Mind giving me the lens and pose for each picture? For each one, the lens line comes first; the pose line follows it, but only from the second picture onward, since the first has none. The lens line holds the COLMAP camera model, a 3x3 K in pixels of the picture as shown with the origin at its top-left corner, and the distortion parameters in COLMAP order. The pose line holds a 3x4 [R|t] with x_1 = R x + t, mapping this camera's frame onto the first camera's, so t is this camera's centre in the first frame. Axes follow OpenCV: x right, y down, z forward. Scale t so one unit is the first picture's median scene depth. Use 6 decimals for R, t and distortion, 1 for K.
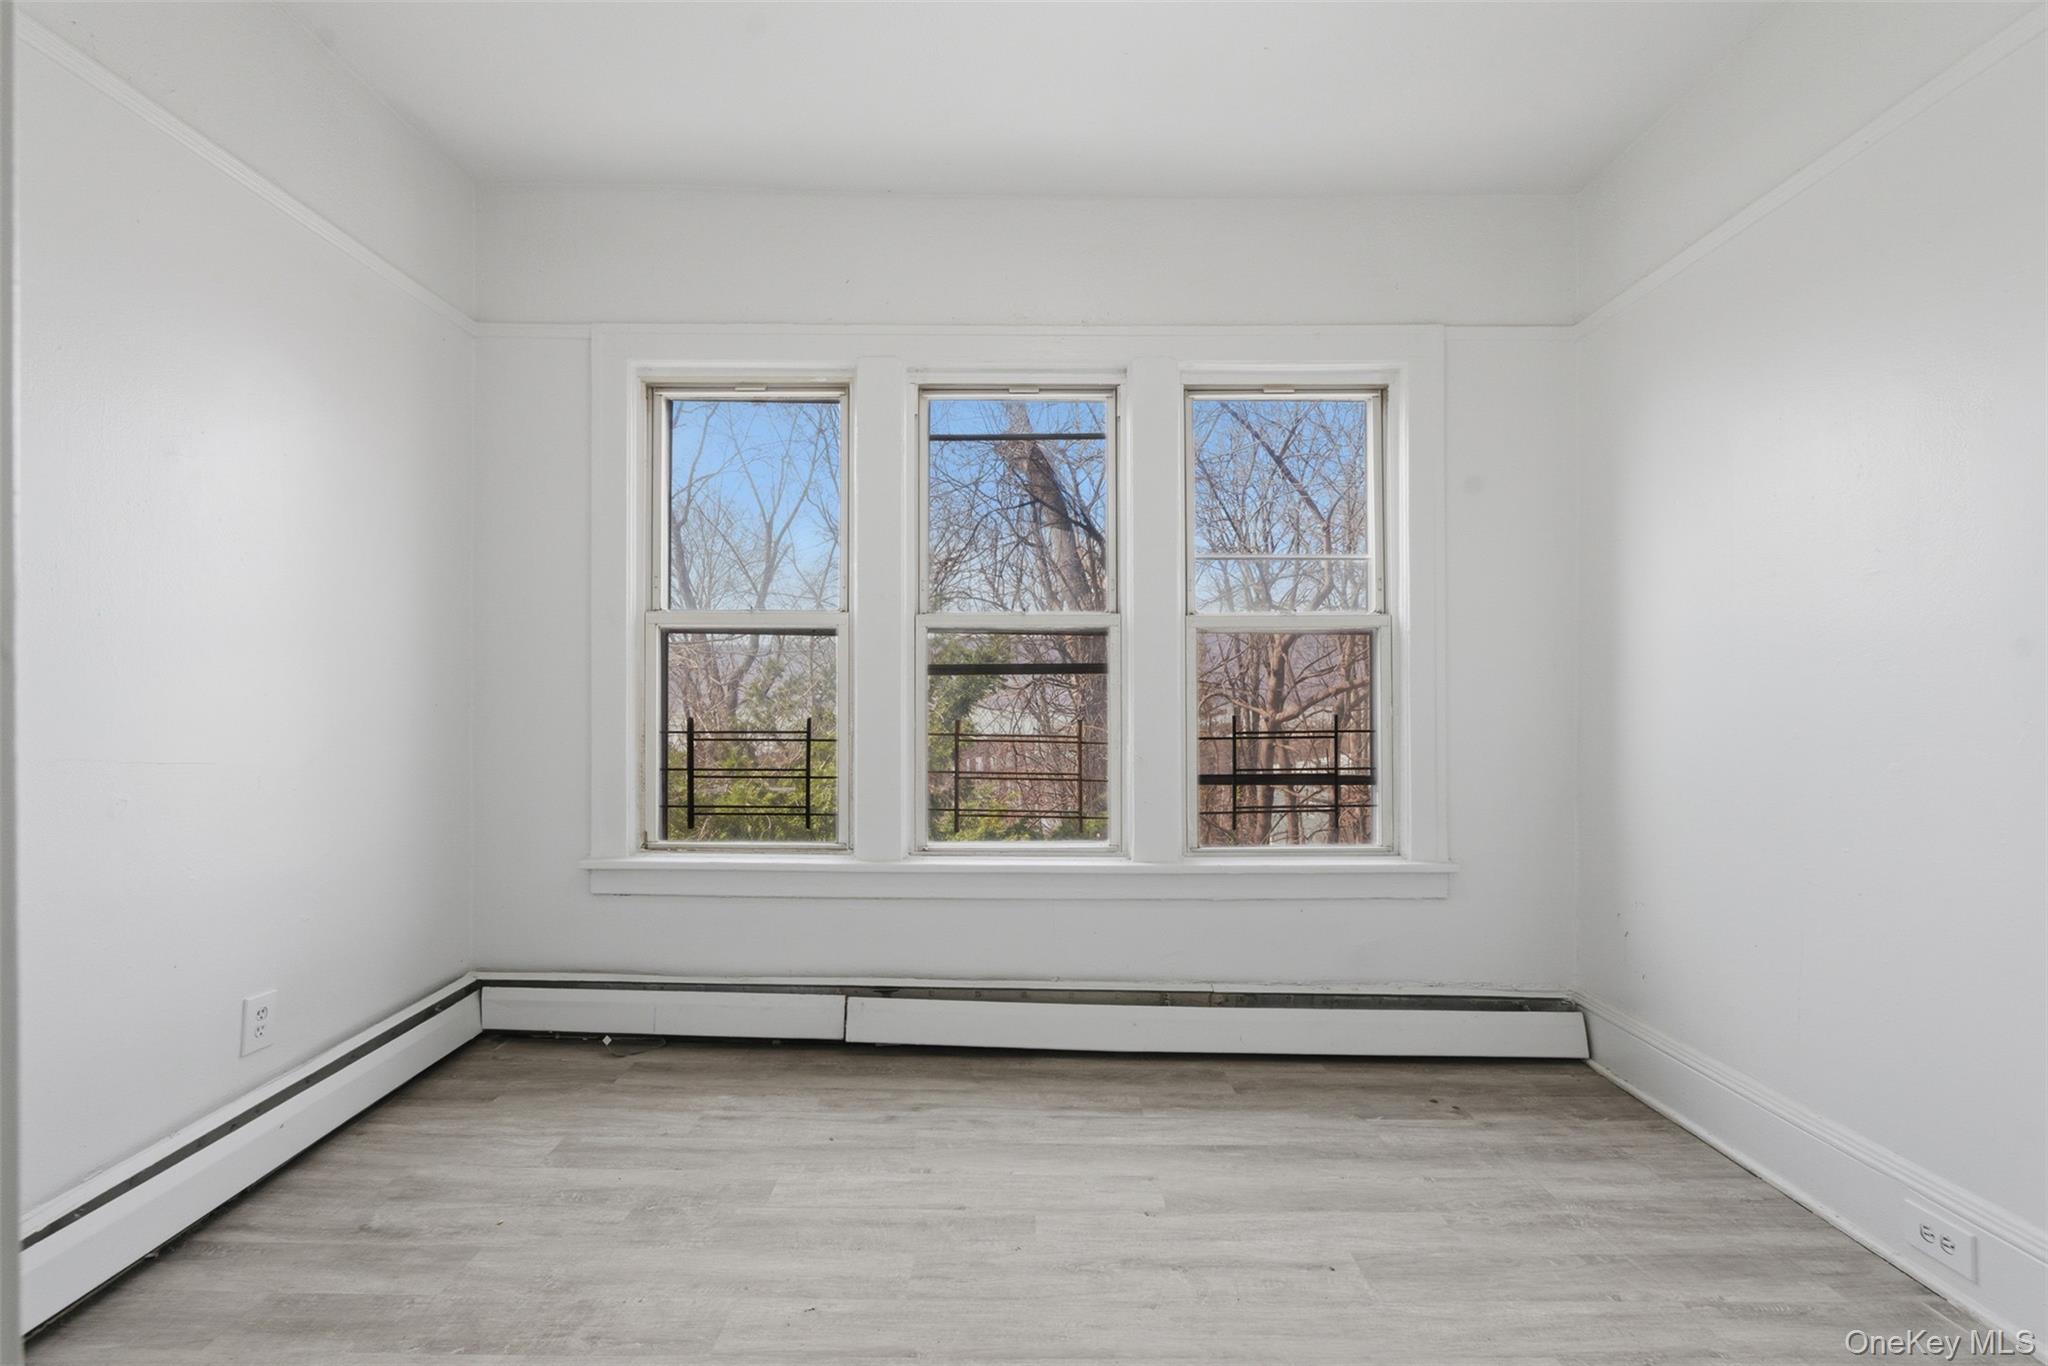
lens RADIAL K [[920.7, 0, 1006.6], [0, 920.7, 695.7], [0, 0, 1]] dist [-0.007677, 0.001882]
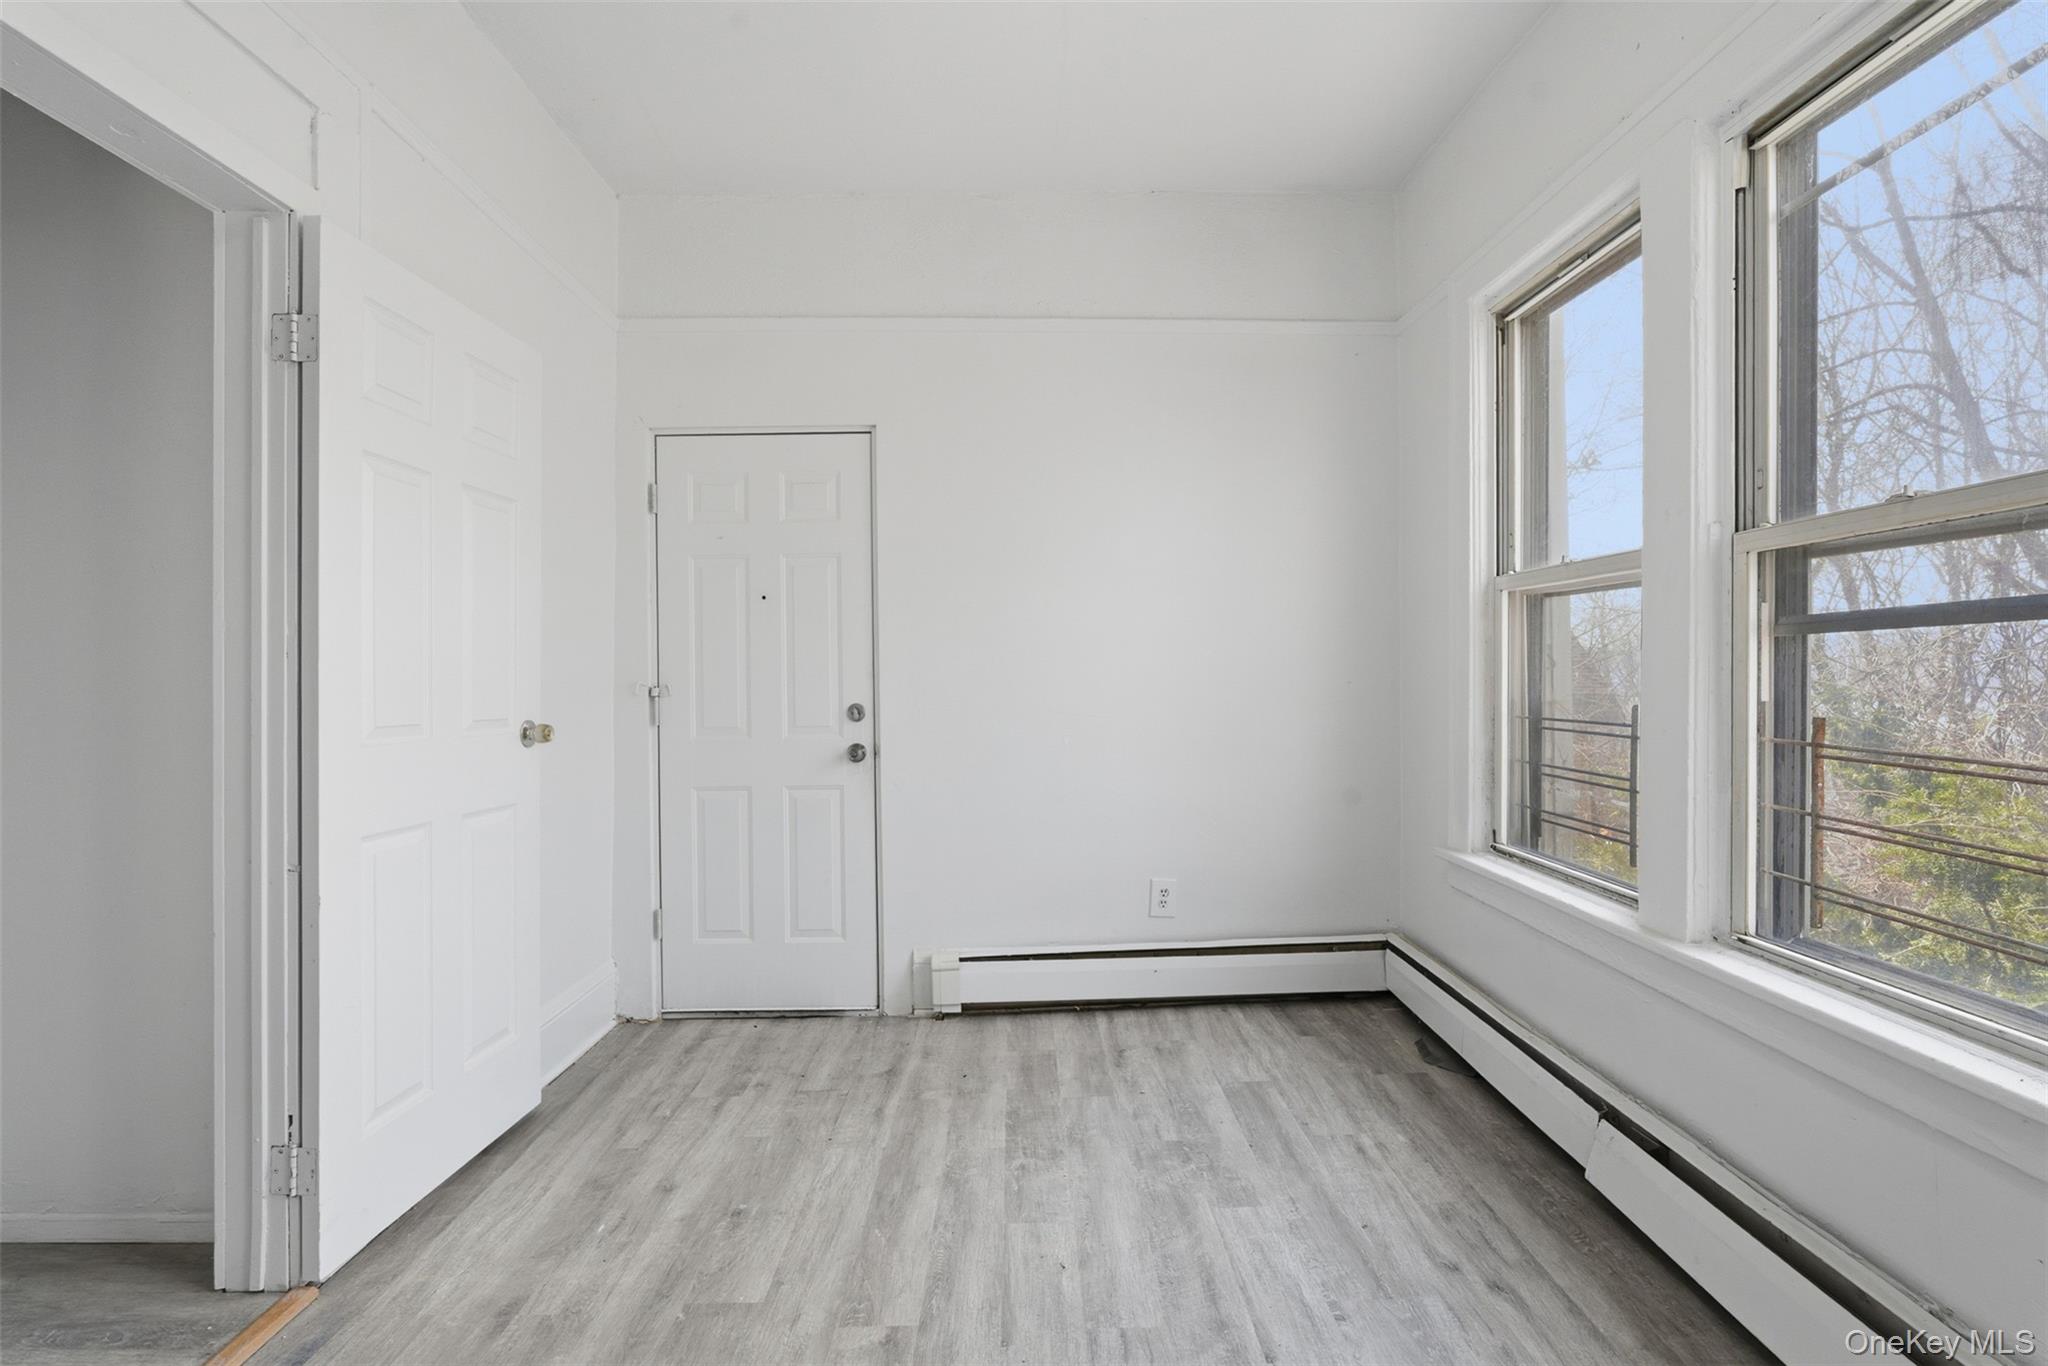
lens RADIAL K [[920.7, 0, 1014.1], [0, 920.7, 680.4], [0, 0, 1]] dist [-0.007677, 0.001882]
pose [[0.029099, 0.005128, -0.999563, 0.604041], [-0.001353, 0.999986, 0.005091, 0.002034], [0.999576, 0.001204, 0.029105, 0.675774]]
